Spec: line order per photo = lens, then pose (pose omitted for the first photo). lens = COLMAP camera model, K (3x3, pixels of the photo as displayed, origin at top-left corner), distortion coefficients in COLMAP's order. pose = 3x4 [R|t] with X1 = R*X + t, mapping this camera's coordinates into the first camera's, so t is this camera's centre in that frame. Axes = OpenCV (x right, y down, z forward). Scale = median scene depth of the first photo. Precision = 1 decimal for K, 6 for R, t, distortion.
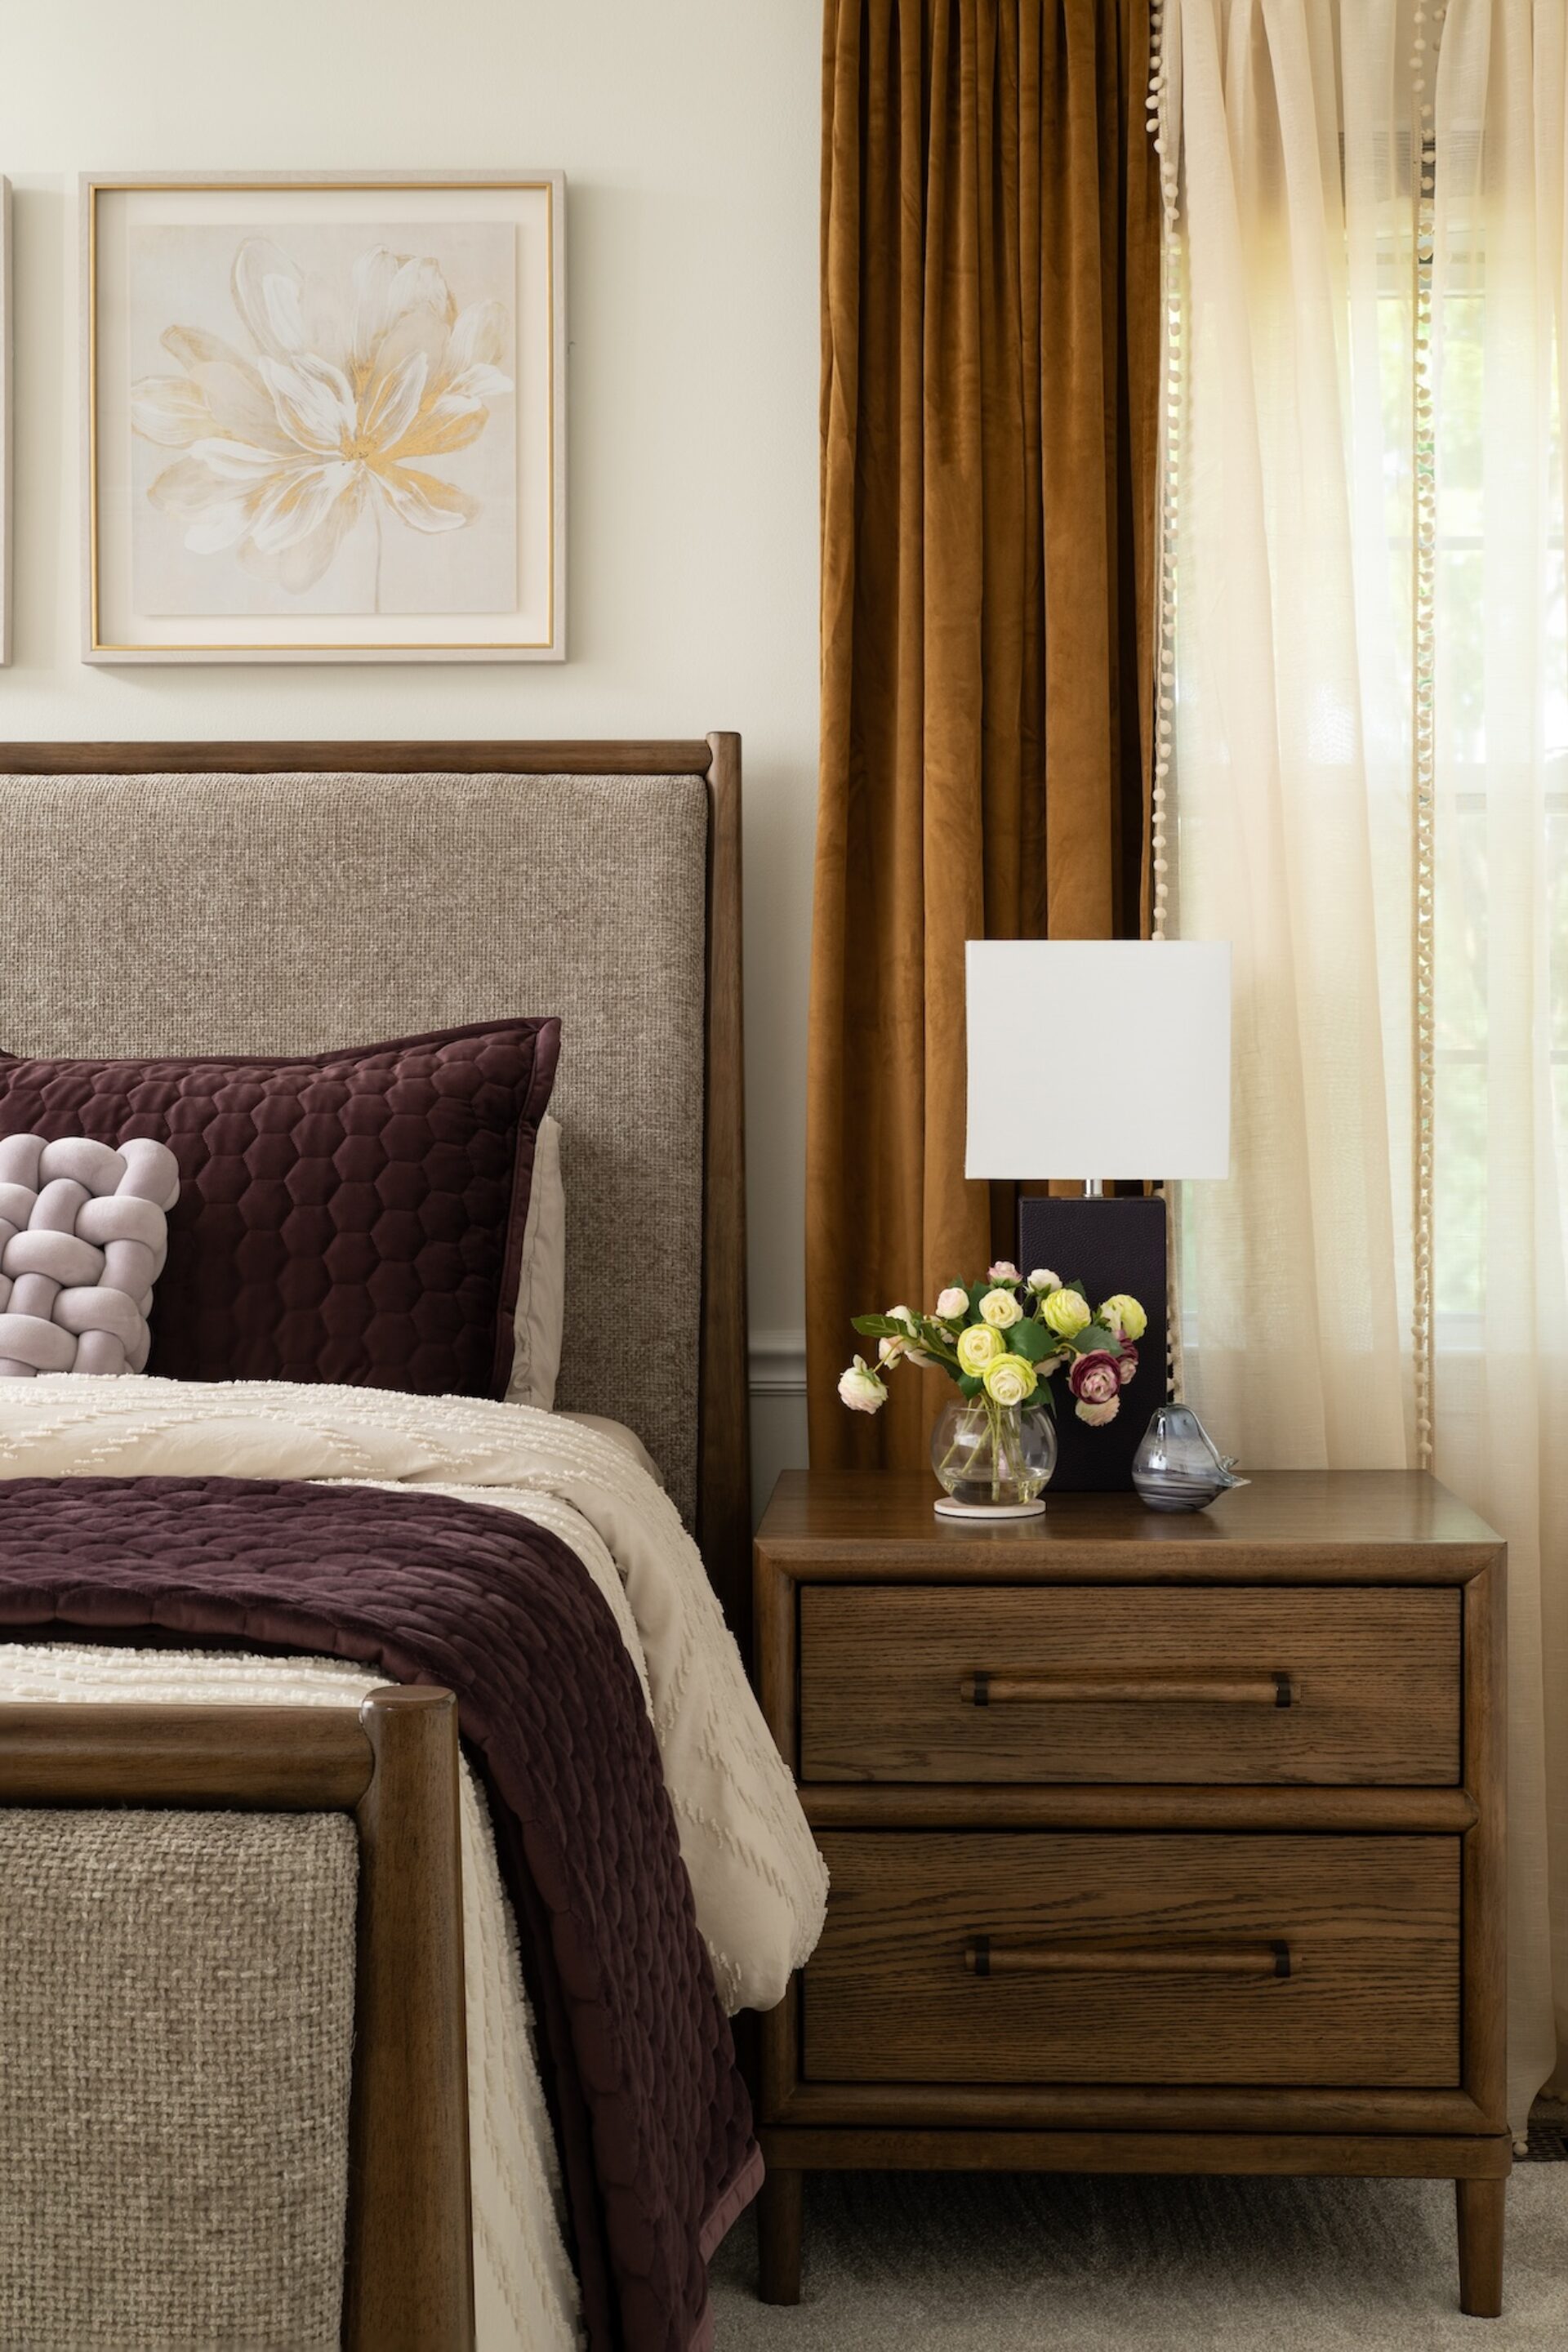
lens RADIAL K [[3220.6, 0, 784.1], [0, 3220.6, 1167.3], [0, 0, 1]] dist [-0.003185, 0.000000]
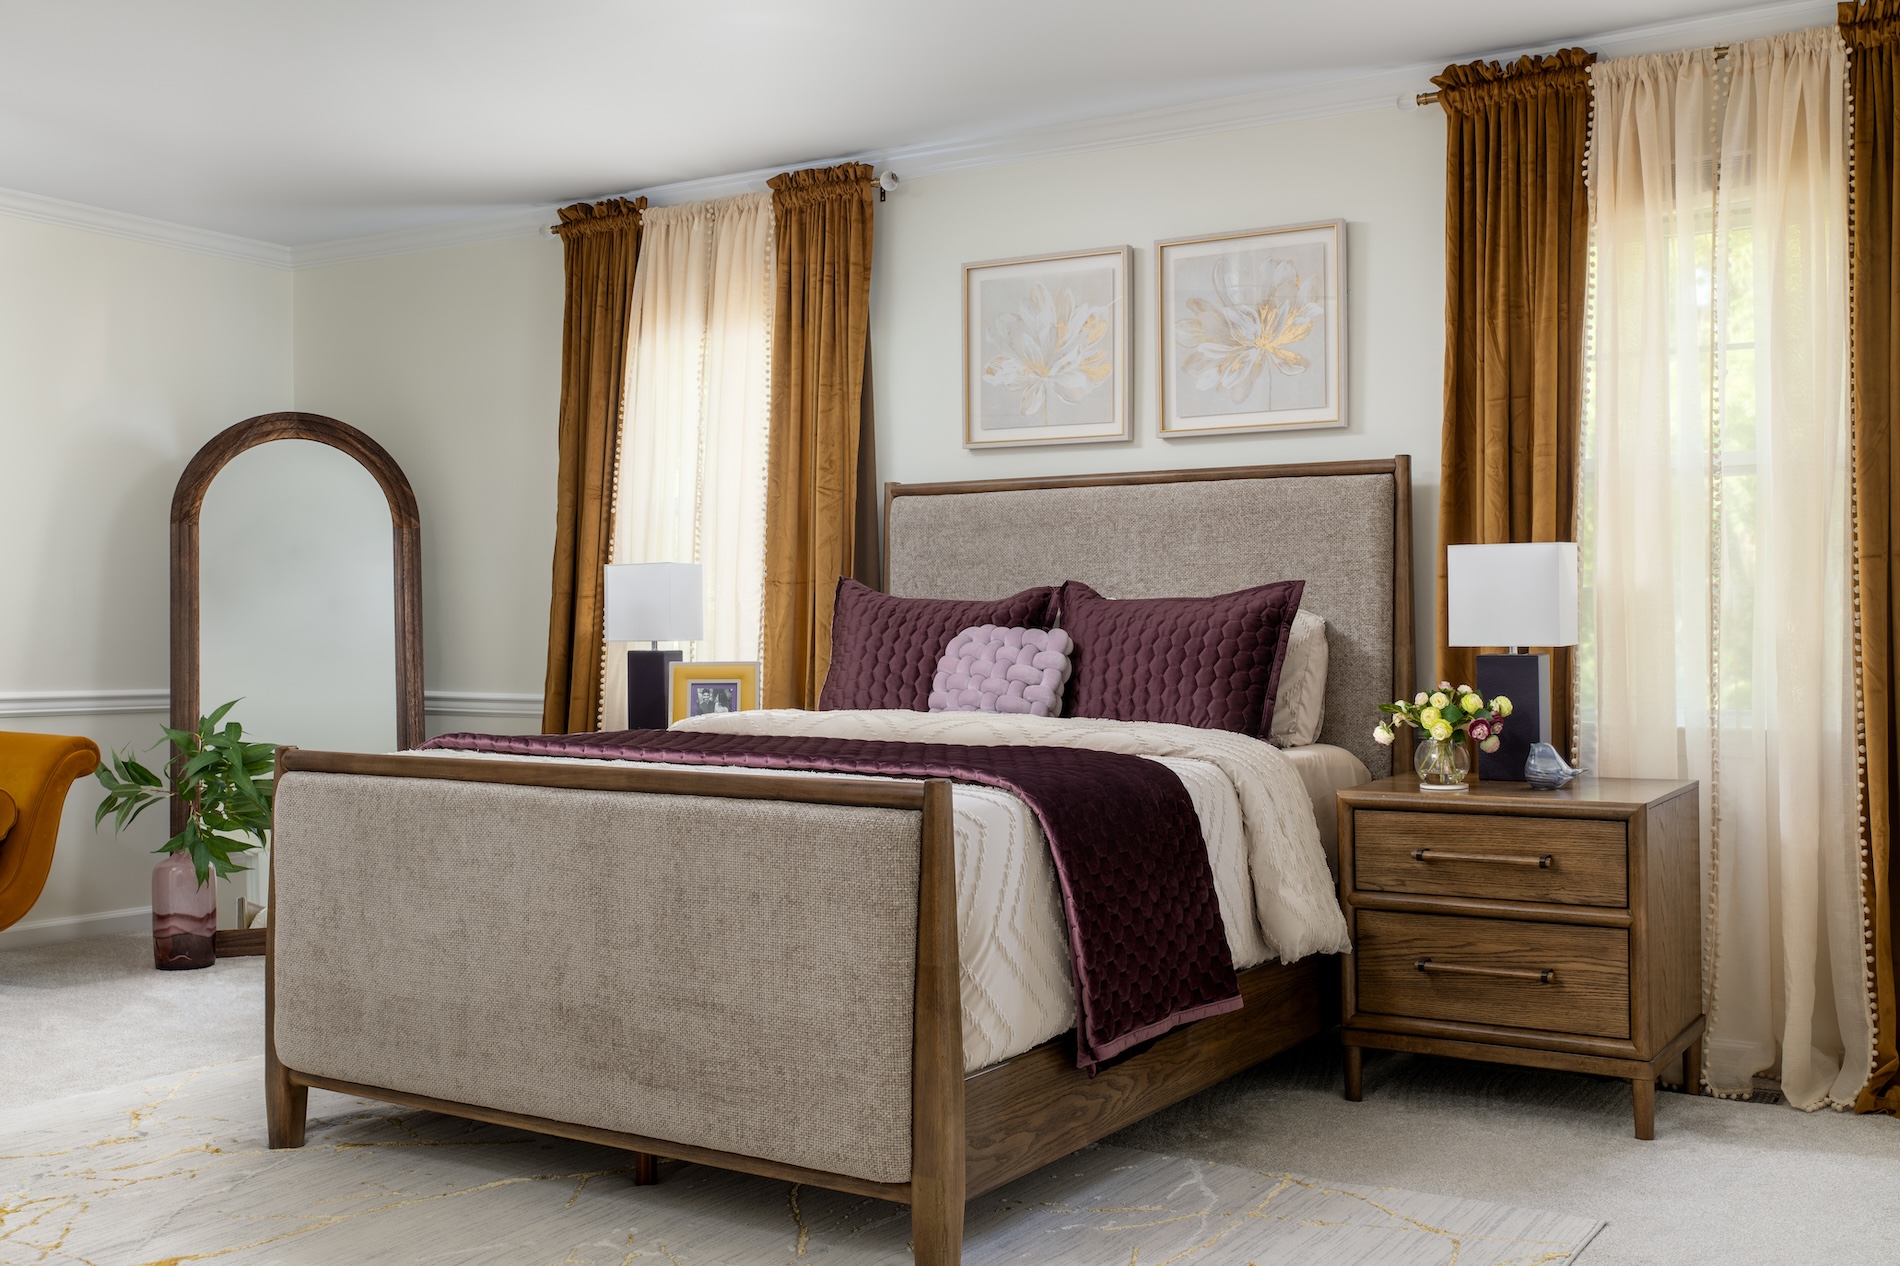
lens RADIAL K [[1912.6, 0, 949.9], [0, 1912.6, 635.7], [0, 0, 1]] dist [-0.004243, 0.000000]
pose [[0.864672, -0.003322, -0.502326, 0.461626], [0.001266, 0.999989, -0.004434, 0.001345], [0.502335, 0.003198, 0.864667, -0.419693]]
